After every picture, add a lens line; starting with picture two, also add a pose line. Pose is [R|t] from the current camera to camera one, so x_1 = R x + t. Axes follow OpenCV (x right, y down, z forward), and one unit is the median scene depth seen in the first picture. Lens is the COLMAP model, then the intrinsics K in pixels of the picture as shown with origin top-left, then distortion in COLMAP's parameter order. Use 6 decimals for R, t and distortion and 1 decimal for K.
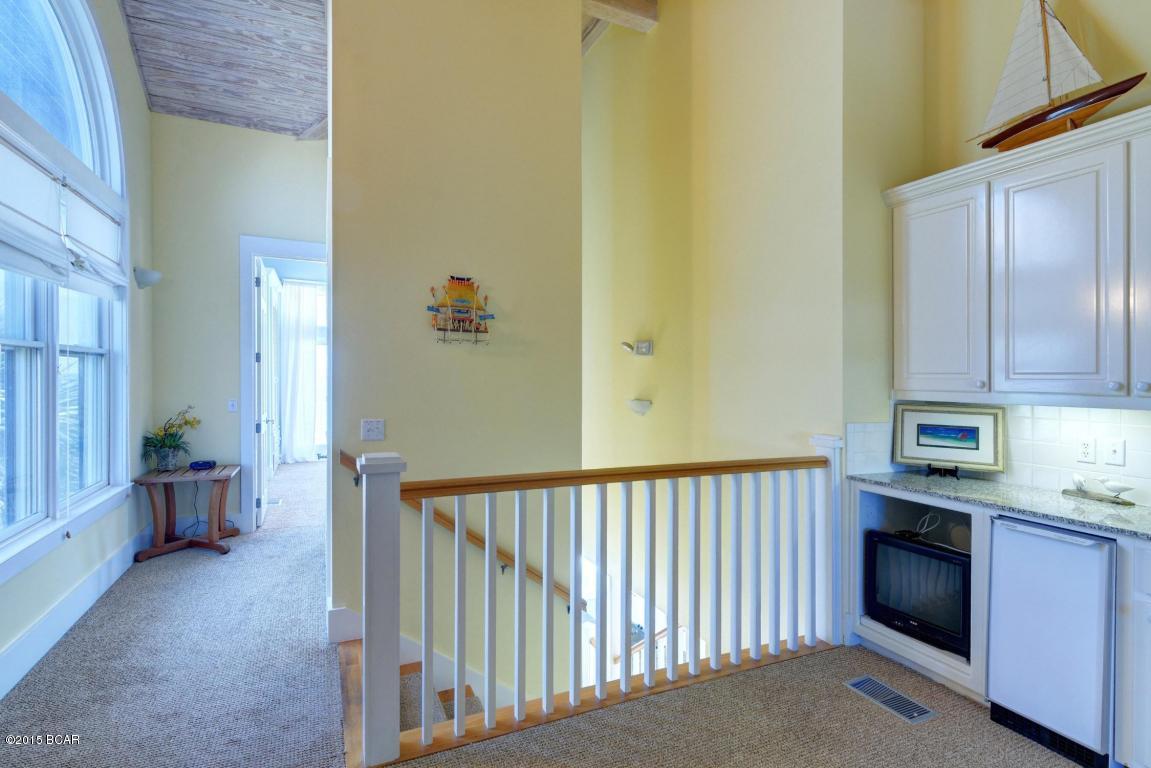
lens RADIAL K [[562.4, 0, 573.9], [0, 562.4, 390.6], [0, 0, 1]] dist [-0.000062, -0.000766]
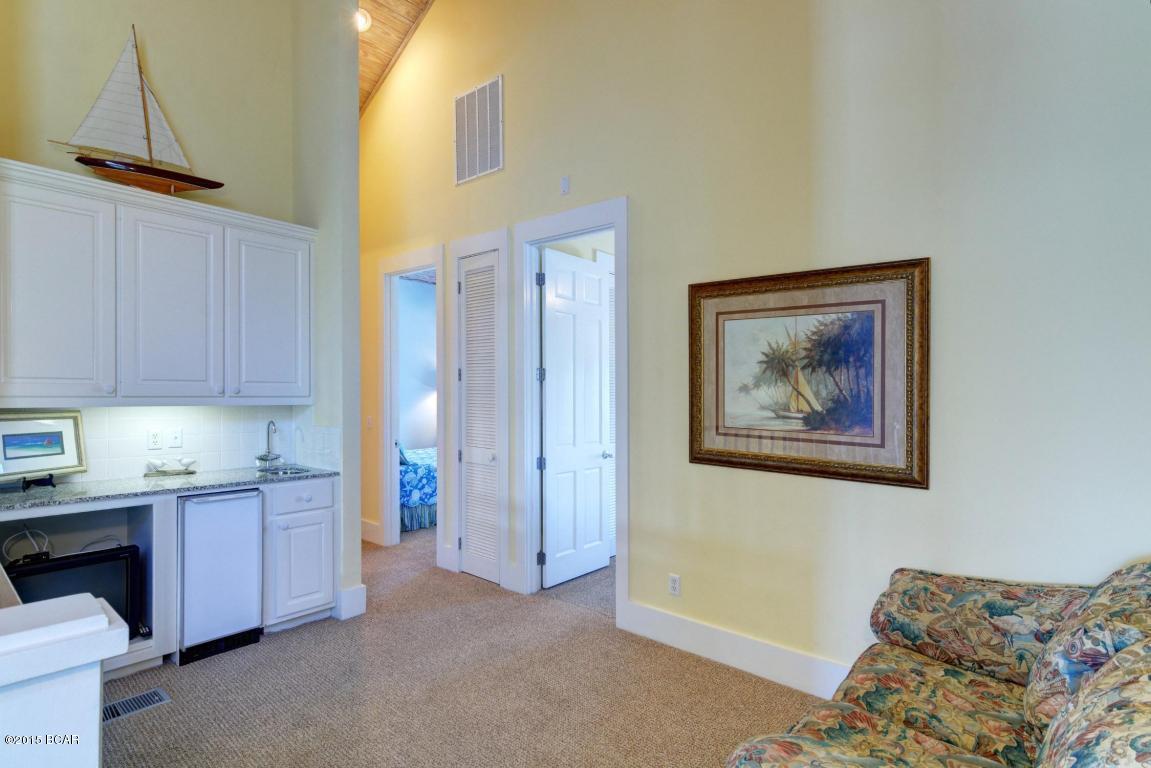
lens RADIAL K [[562.4, 0, 573.7], [0, 562.4, 381.0], [0, 0, 1]] dist [-0.000062, -0.000766]
pose [[-0.429243, 0.001317, 0.903188, -0.588084], [0.004807, 0.999988, 0.000827, -0.022111], [-0.903176, 0.004696, -0.429245, 0.614336]]
